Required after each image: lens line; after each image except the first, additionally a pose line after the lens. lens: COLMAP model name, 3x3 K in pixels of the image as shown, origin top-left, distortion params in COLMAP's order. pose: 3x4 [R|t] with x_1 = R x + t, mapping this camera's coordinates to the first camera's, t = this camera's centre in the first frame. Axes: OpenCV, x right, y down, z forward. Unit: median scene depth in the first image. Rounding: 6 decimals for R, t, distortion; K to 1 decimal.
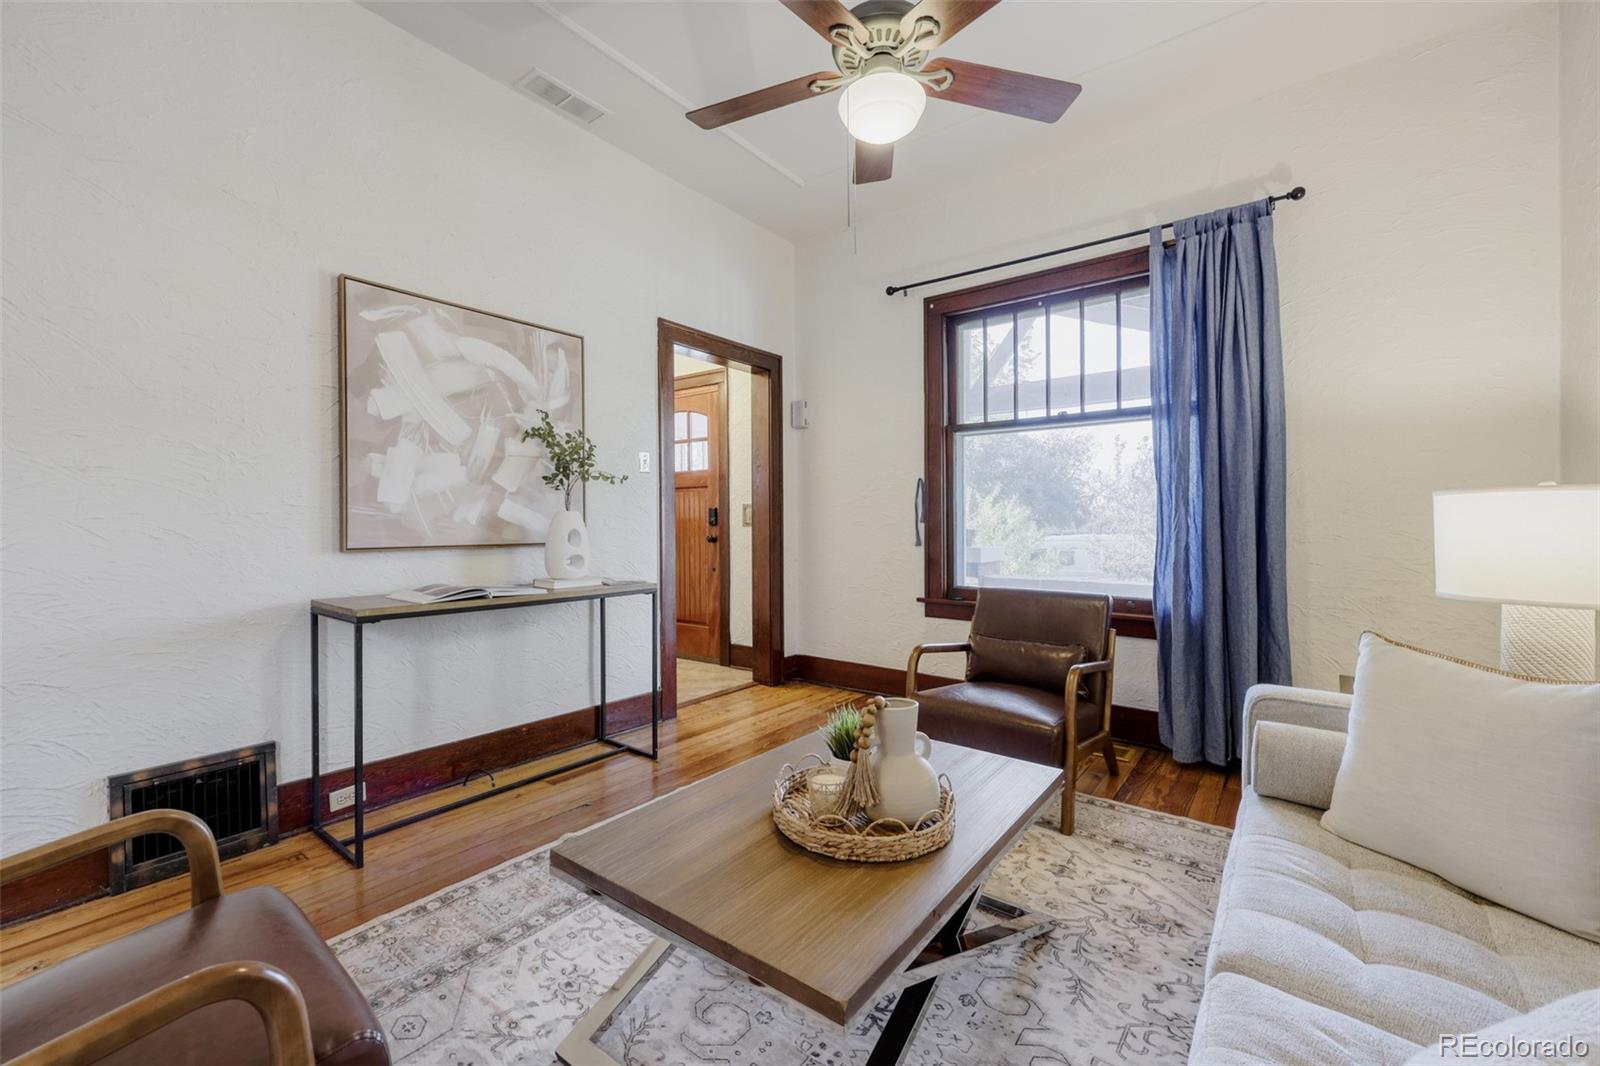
lens RADIAL K [[651.7, 0, 793.0], [0, 651.7, 524.0], [0, 0, 1]] dist [-0.001883, -0.000202]
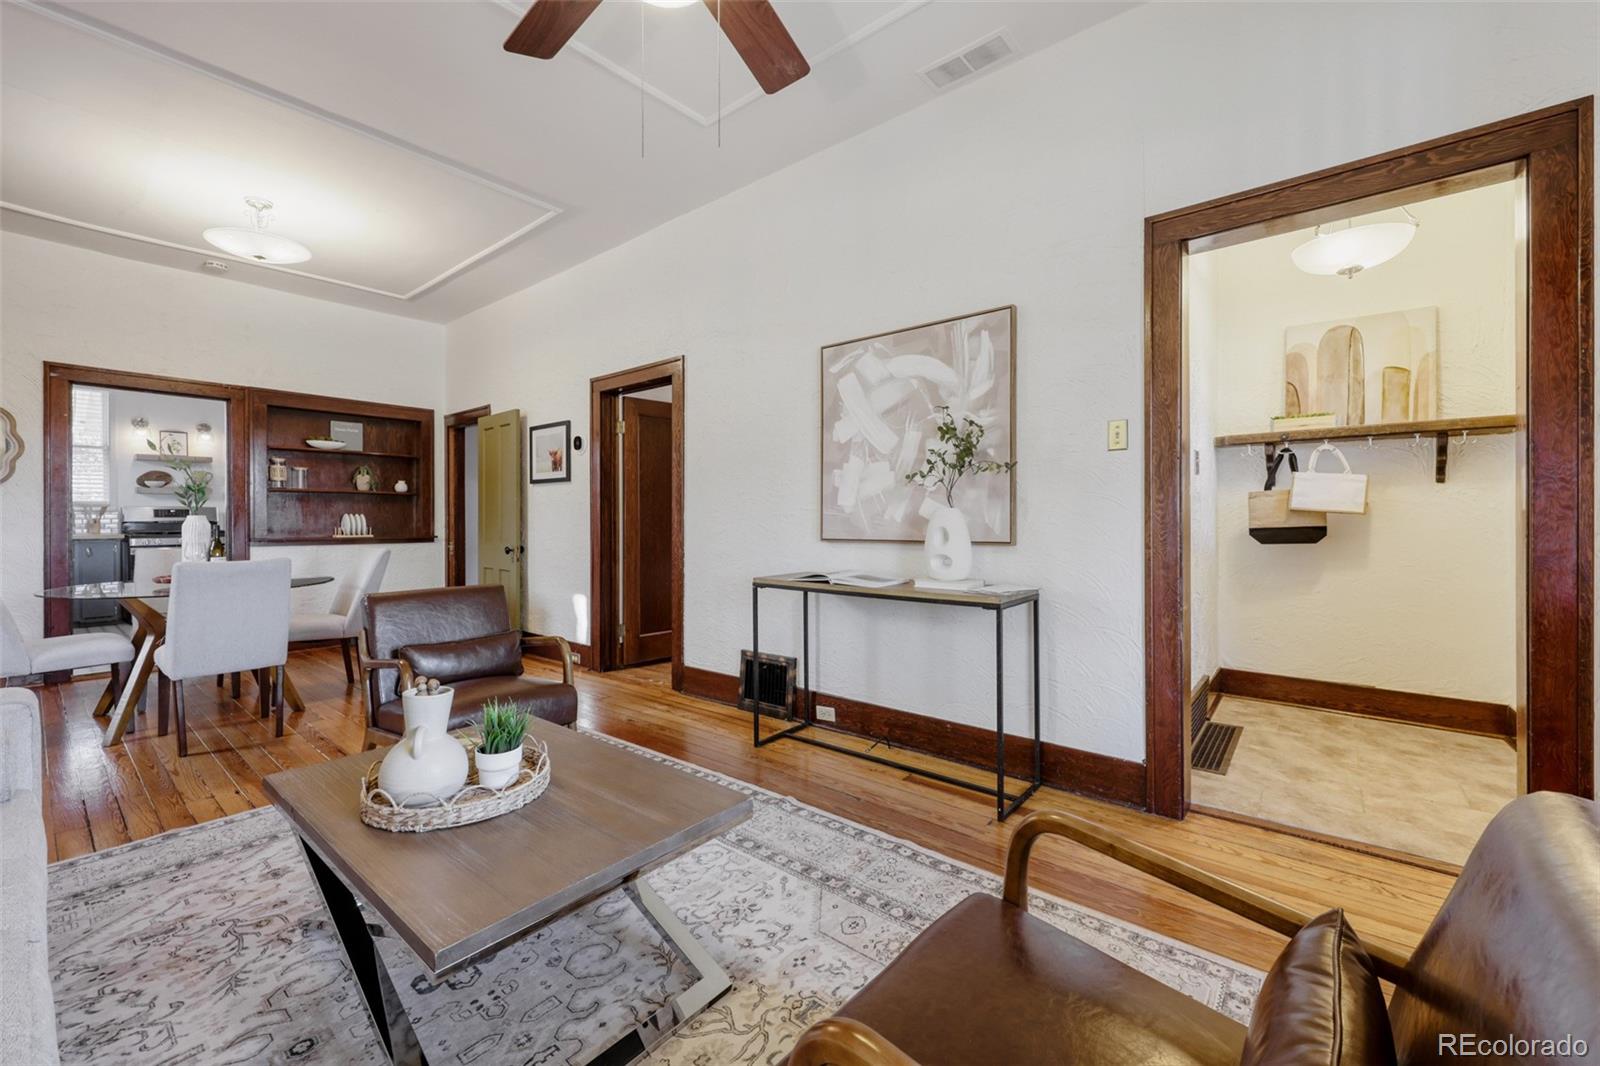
lens RADIAL K [[651.7, 0, 806.0], [0, 651.7, 524.7], [0, 0, 1]] dist [-0.001883, -0.000202]
pose [[-0.032988, 0.007022, -0.999431, 0.647979], [0.000575, 0.999975, 0.007007, -0.002799], [0.999456, -0.000343, -0.032991, 0.885497]]
